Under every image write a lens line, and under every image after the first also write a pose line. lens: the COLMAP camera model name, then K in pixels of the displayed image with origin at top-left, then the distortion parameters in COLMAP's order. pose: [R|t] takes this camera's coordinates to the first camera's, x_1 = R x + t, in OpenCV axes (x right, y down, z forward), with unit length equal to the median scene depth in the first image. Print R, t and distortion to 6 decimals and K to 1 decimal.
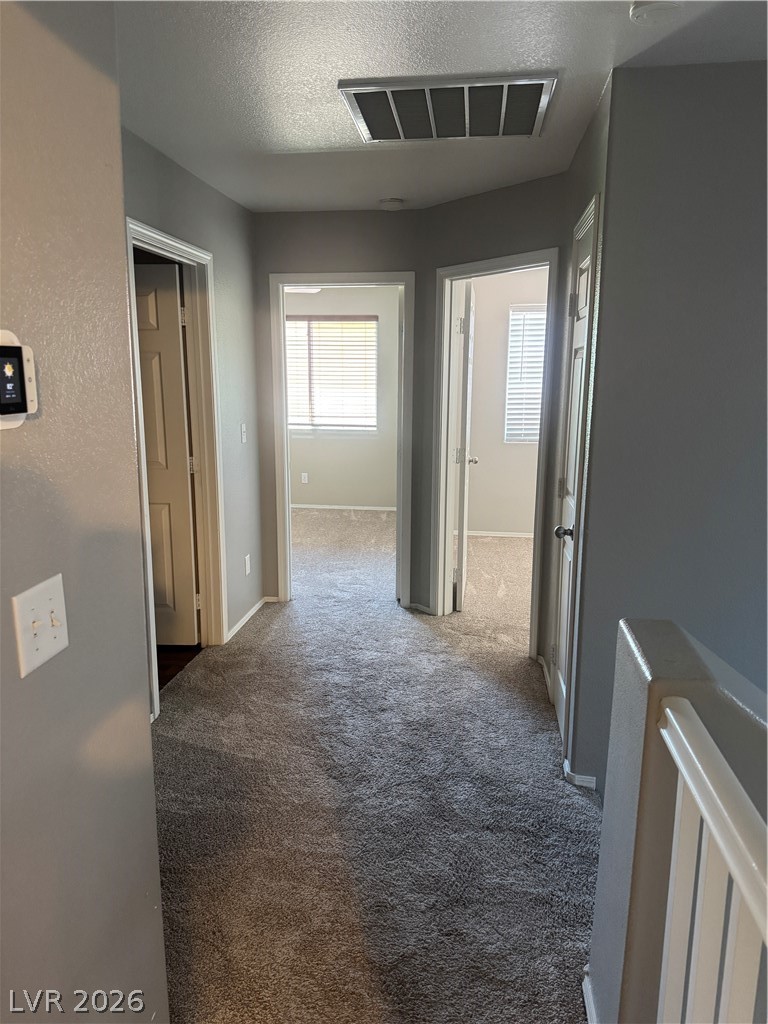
lens RADIAL K [[725.8, 0, 383.9], [0, 725.8, 513.7], [0, 0, 1]] dist [0.006935, -0.003788]
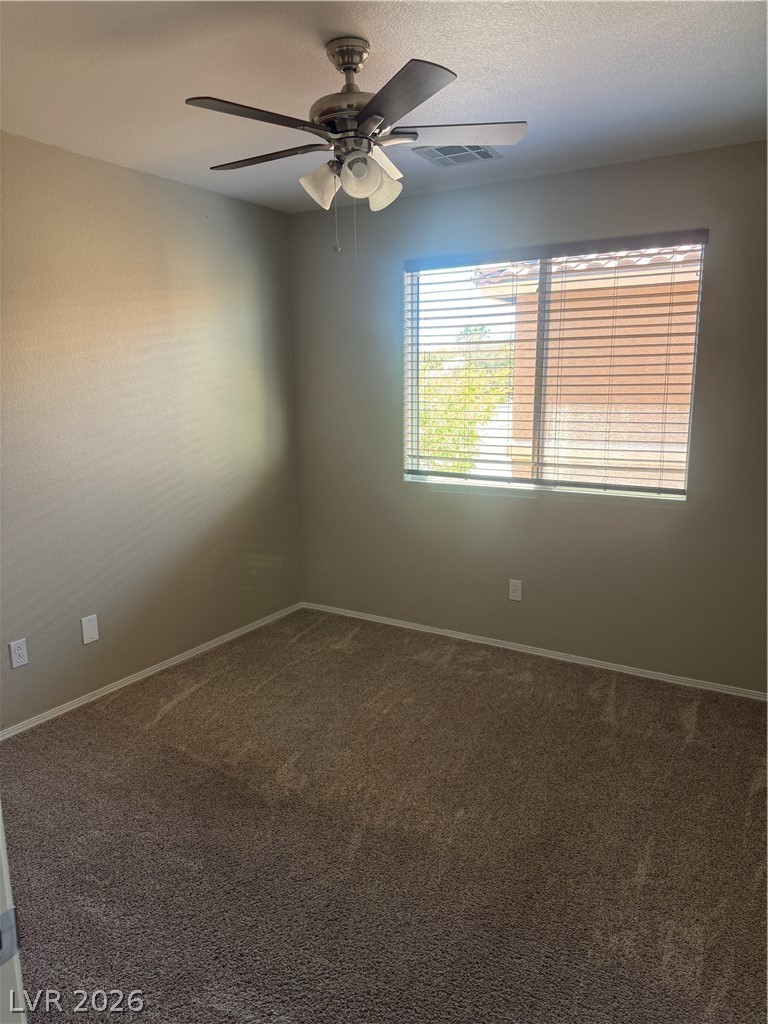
lens RADIAL K [[725.8, 0, 379.1], [0, 725.8, 511.0], [0, 0, 1]] dist [0.006935, -0.003788]
pose [[0.915027, 0.067774, -0.397658, -0.004297], [-0.100530, 0.992995, -0.062086, -0.065663], [0.390665, 0.096787, 0.915431, 0.544701]]
